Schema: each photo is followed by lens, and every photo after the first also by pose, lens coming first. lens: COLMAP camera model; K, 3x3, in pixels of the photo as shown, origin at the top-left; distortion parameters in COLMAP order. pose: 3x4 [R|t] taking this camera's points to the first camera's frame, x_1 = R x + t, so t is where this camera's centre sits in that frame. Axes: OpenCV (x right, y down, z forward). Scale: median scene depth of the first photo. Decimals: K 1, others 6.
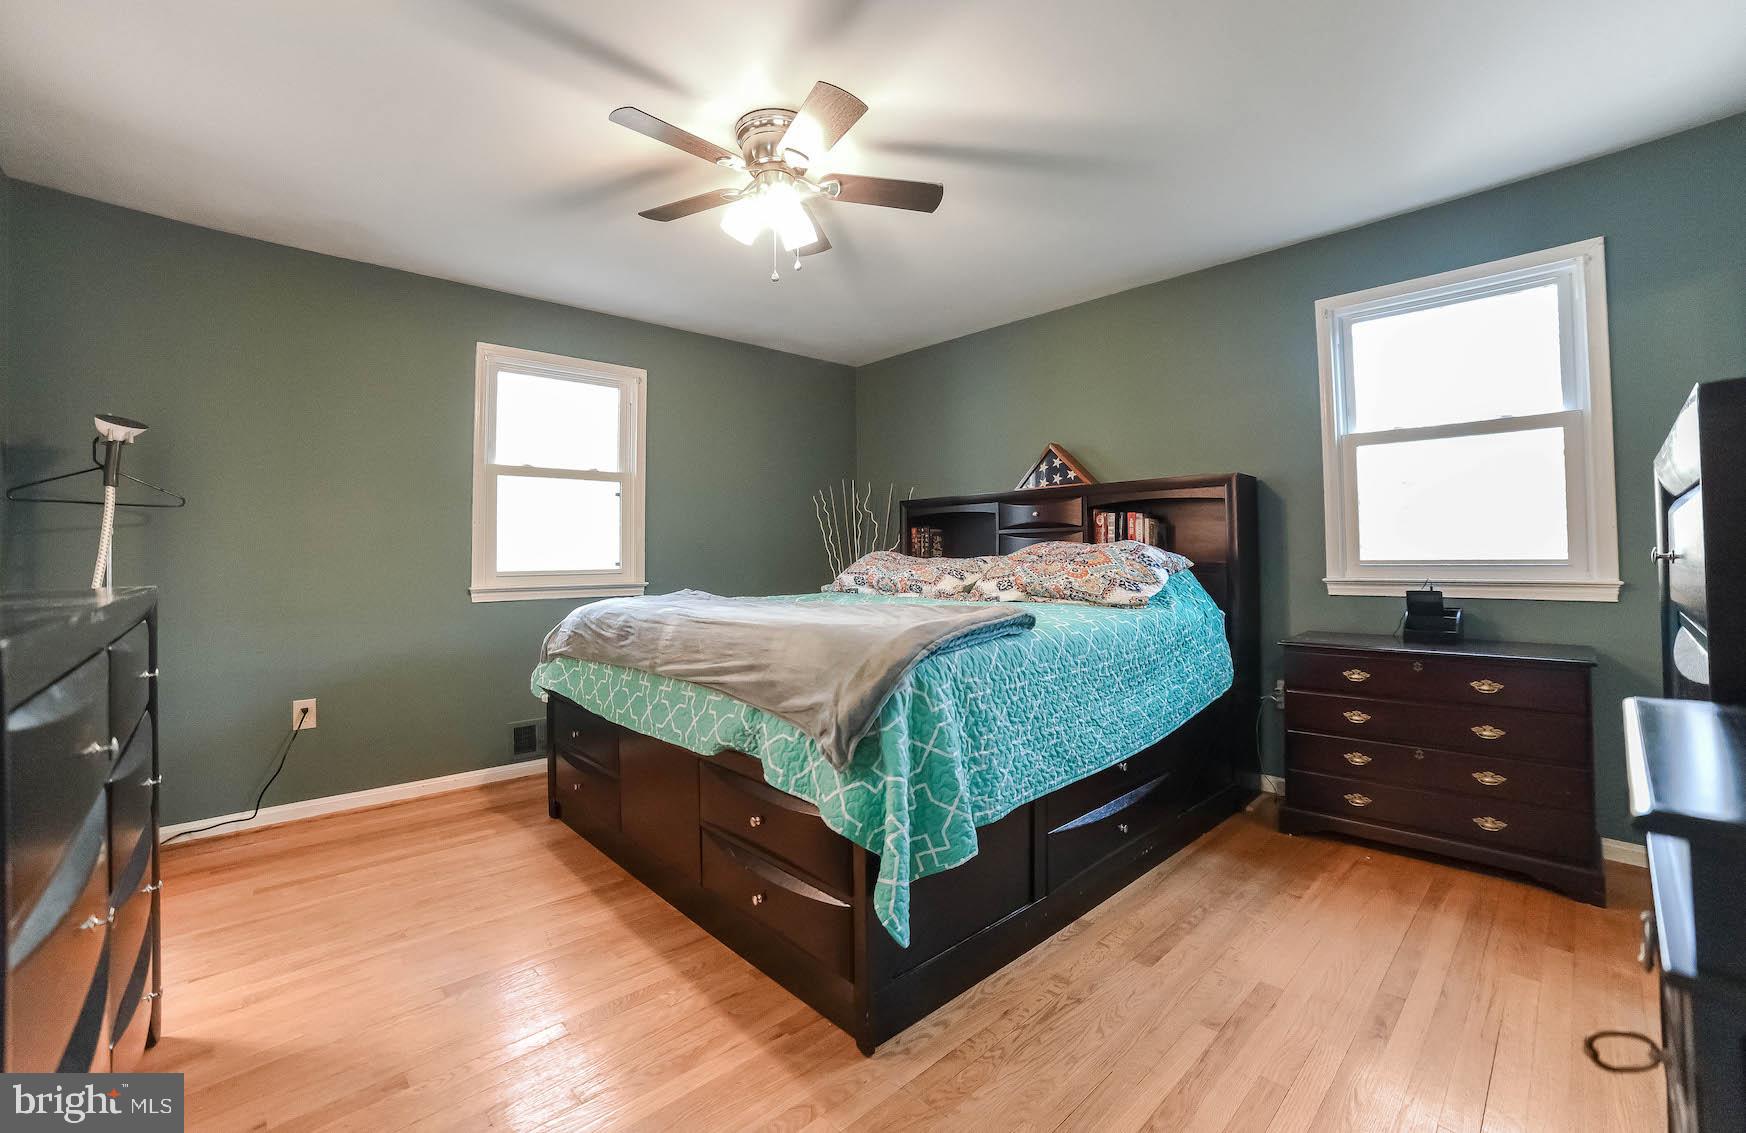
lens RADIAL K [[711.6, 0, 873.2], [0, 711.6, 557.1], [0, 0, 1]] dist [-0.062017, 0.000138]
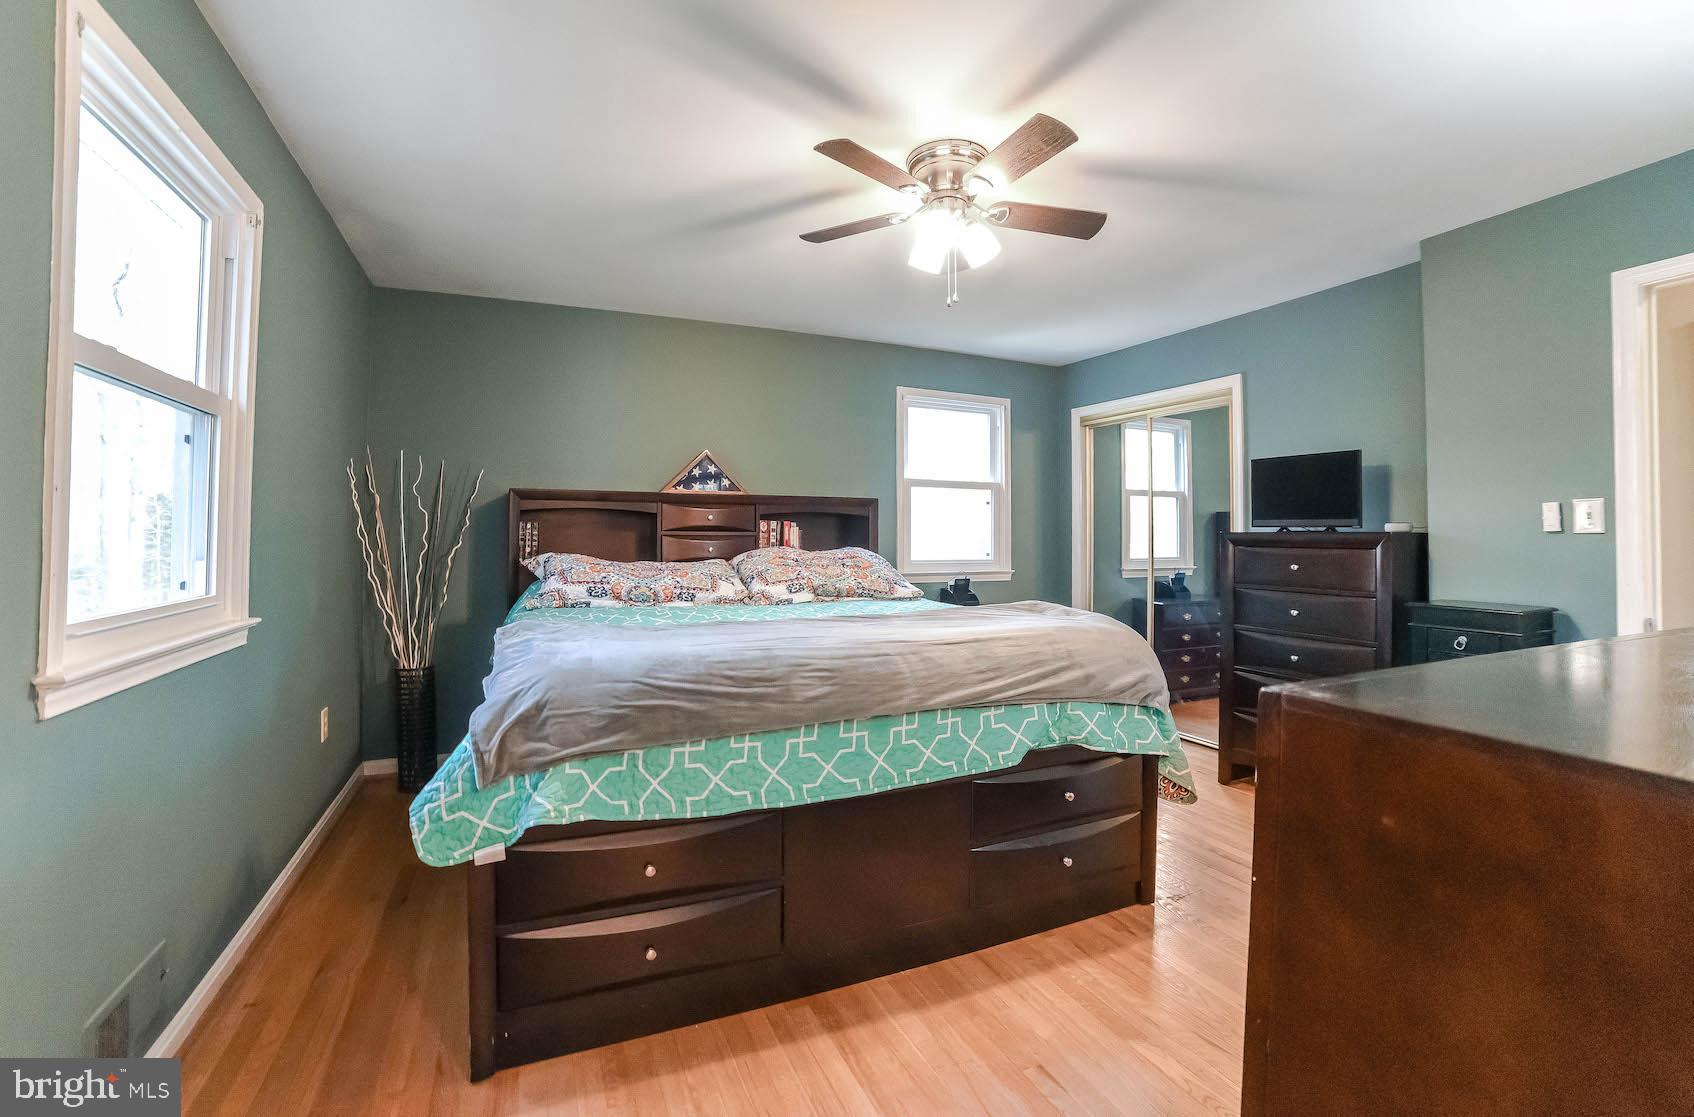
lens RADIAL K [[709.6, 0, 847.0], [0, 709.6, 558.5], [0, 0, 1]] dist [-0.050756, 0.000078]
pose [[0.331762, -0.014045, 0.943259, -0.824335], [-0.009515, 0.999788, 0.018233, -0.026486], [-0.943315, -0.015024, 0.331558, 0.568508]]
